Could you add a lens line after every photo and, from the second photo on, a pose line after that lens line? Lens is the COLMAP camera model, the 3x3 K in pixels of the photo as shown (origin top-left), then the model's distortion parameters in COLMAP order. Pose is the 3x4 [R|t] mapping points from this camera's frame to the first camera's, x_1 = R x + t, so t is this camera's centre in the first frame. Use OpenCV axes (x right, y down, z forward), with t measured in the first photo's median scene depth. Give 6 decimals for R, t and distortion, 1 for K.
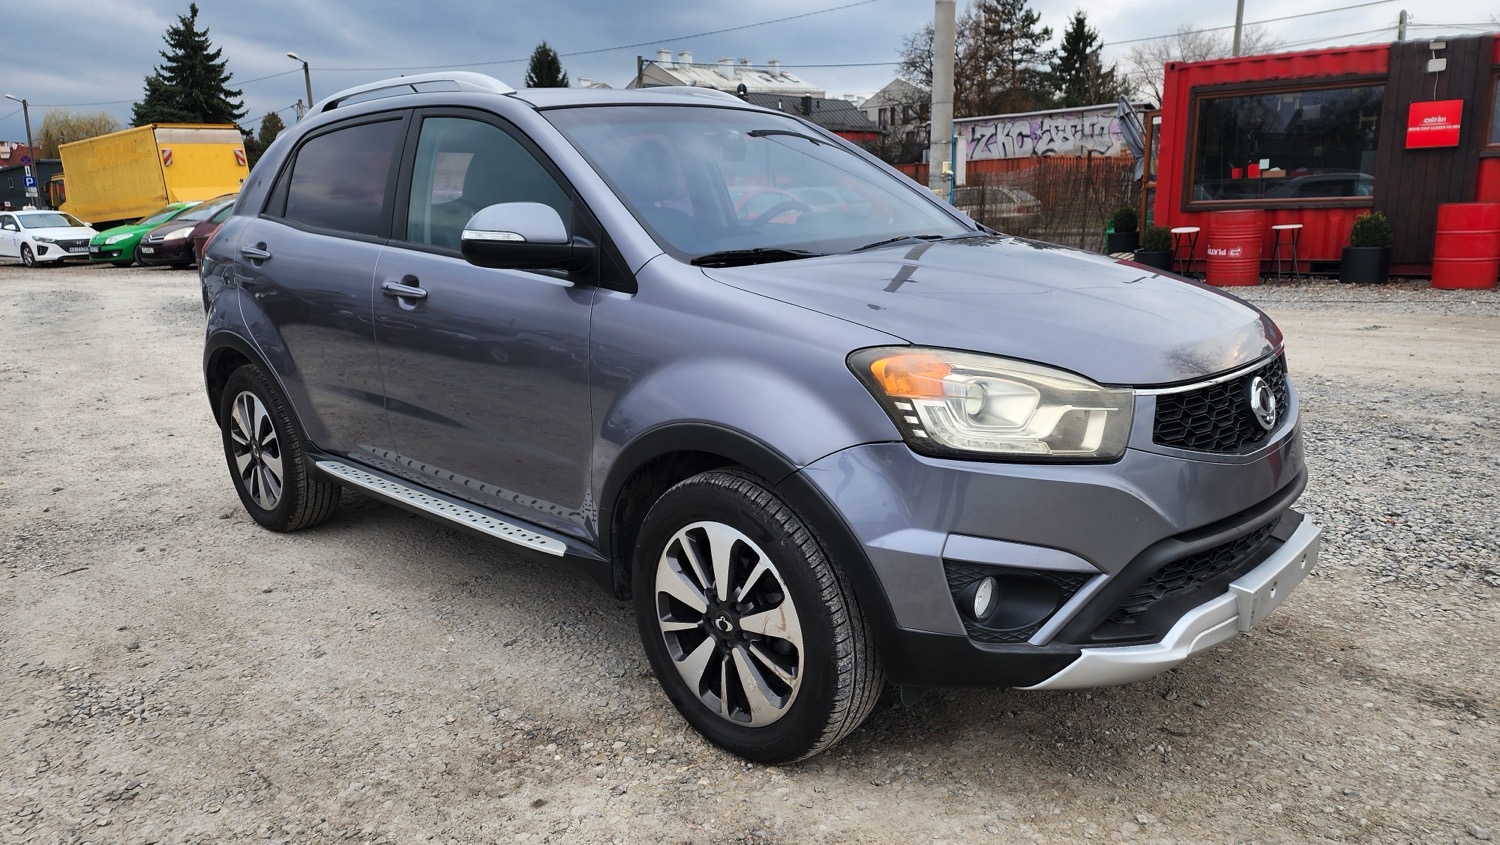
lens RADIAL K [[1010.1, 0, 744.0], [0, 1010.1, 425.2], [0, 0, 1]] dist [0.046343, -0.027444]
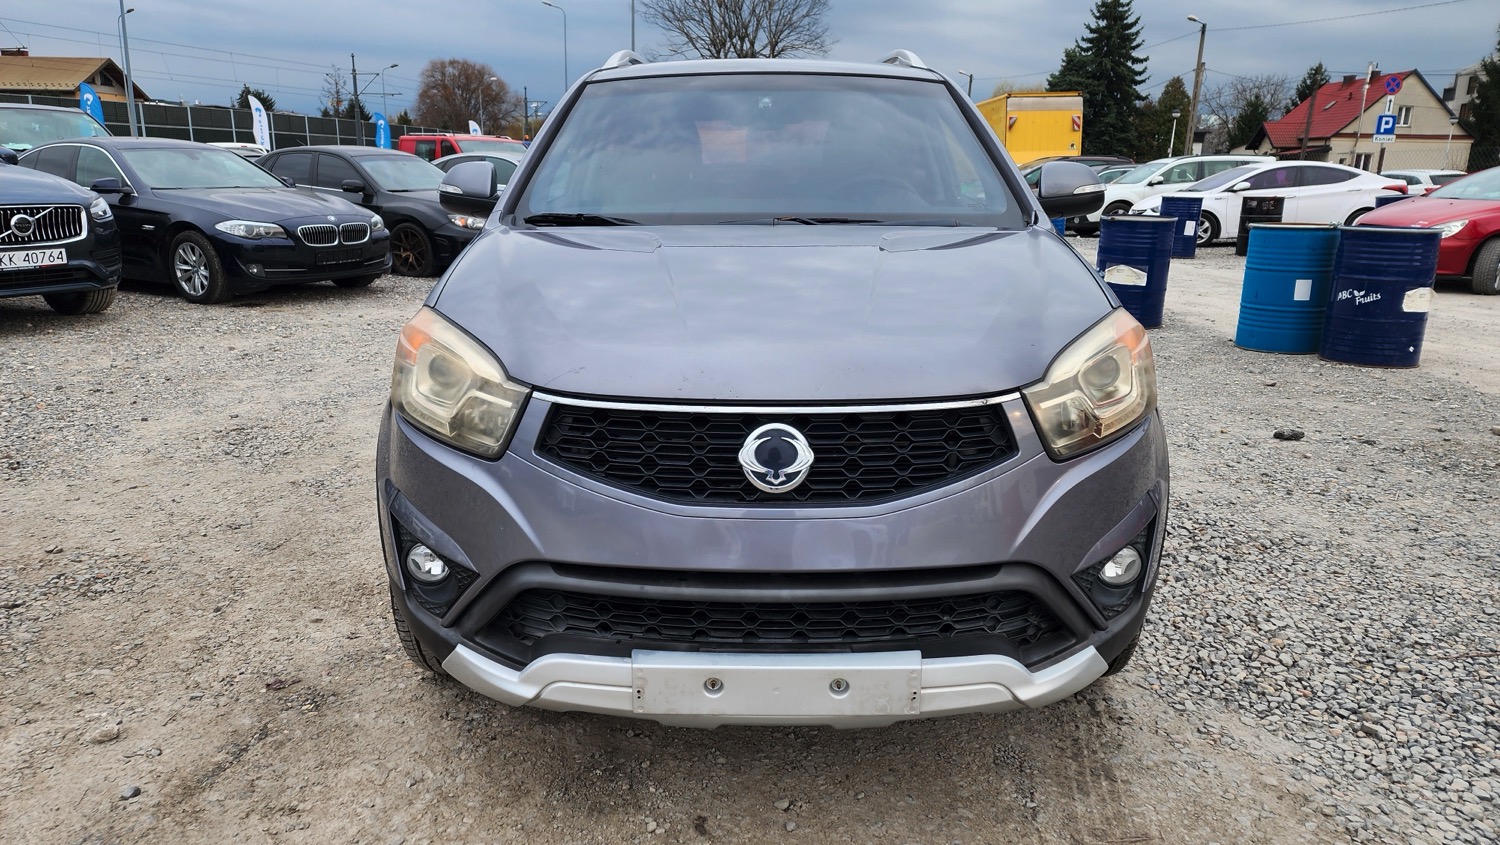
lens RADIAL K [[1010.1, 0, 749.9], [0, 1010.1, 420.0], [0, 0, 1]] dist [0.046343, -0.027444]
pose [[0.672233, 0.210879, -0.709671, 0.048426], [-0.191094, 0.975516, 0.108861, -0.006020], [0.715252, 0.062434, 0.696072, 0.021537]]
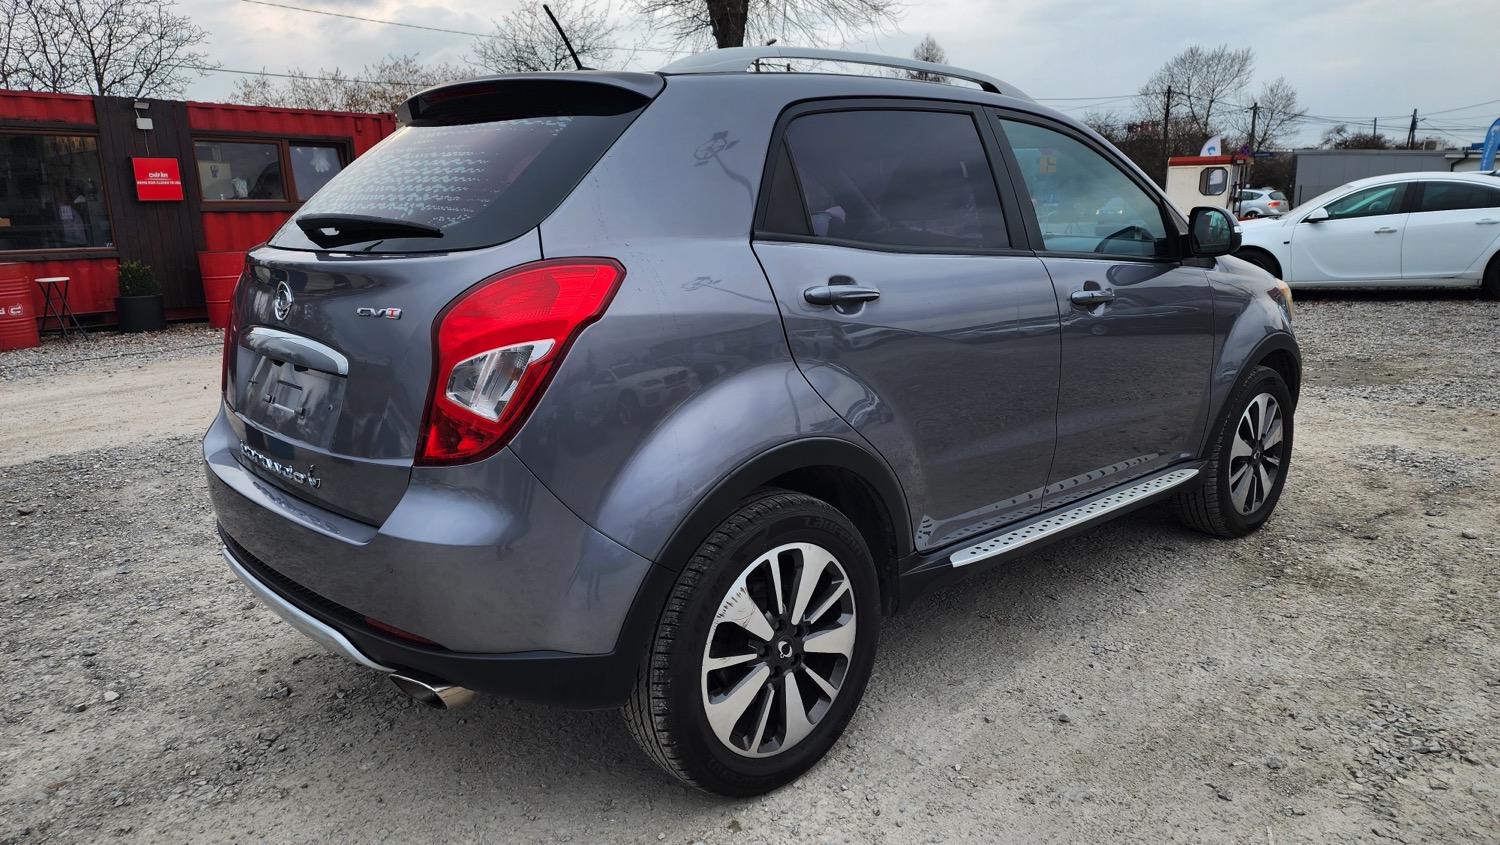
lens RADIAL K [[1010.1, 0, 754.5], [0, 1010.1, 417.6], [0, 0, 1]] dist [0.046343, -0.027444]
pose [[0.074761, -0.173148, 0.982054, -0.084813], [0.239762, 0.959042, 0.150838, -0.015640], [-0.967949, 0.224183, 0.113213, 0.077790]]
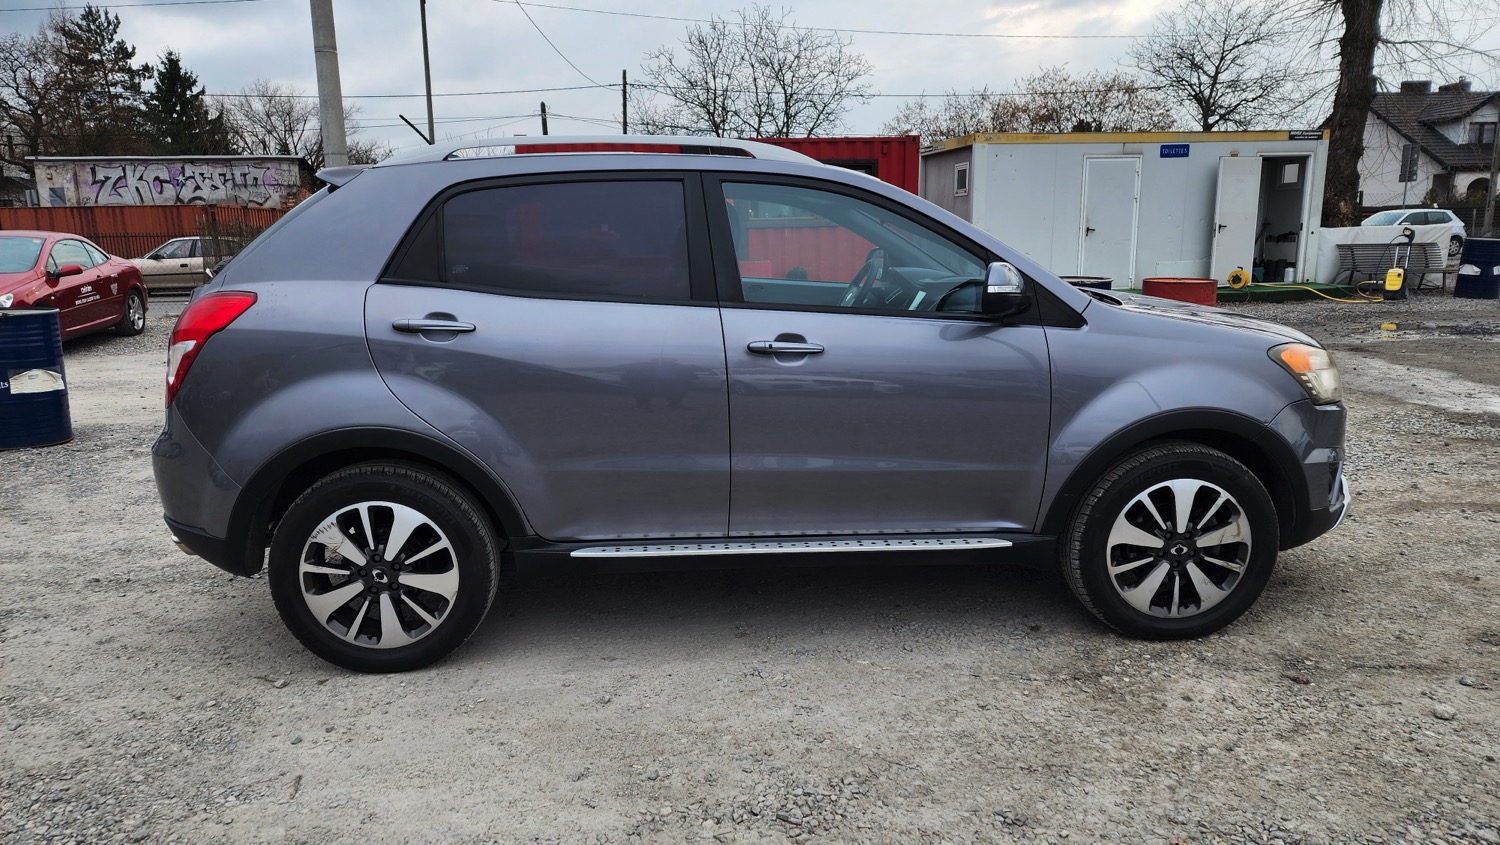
lens RADIAL K [[1010.1, 0, 744.4], [0, 1010.1, 432.2], [0, 0, 1]] dist [0.046343, -0.027444]
pose [[0.674989, -0.128211, 0.726603, -0.071234], [0.159031, 0.986920, 0.026411, -0.005120], [-0.720486, 0.097726, 0.686549, 0.020906]]
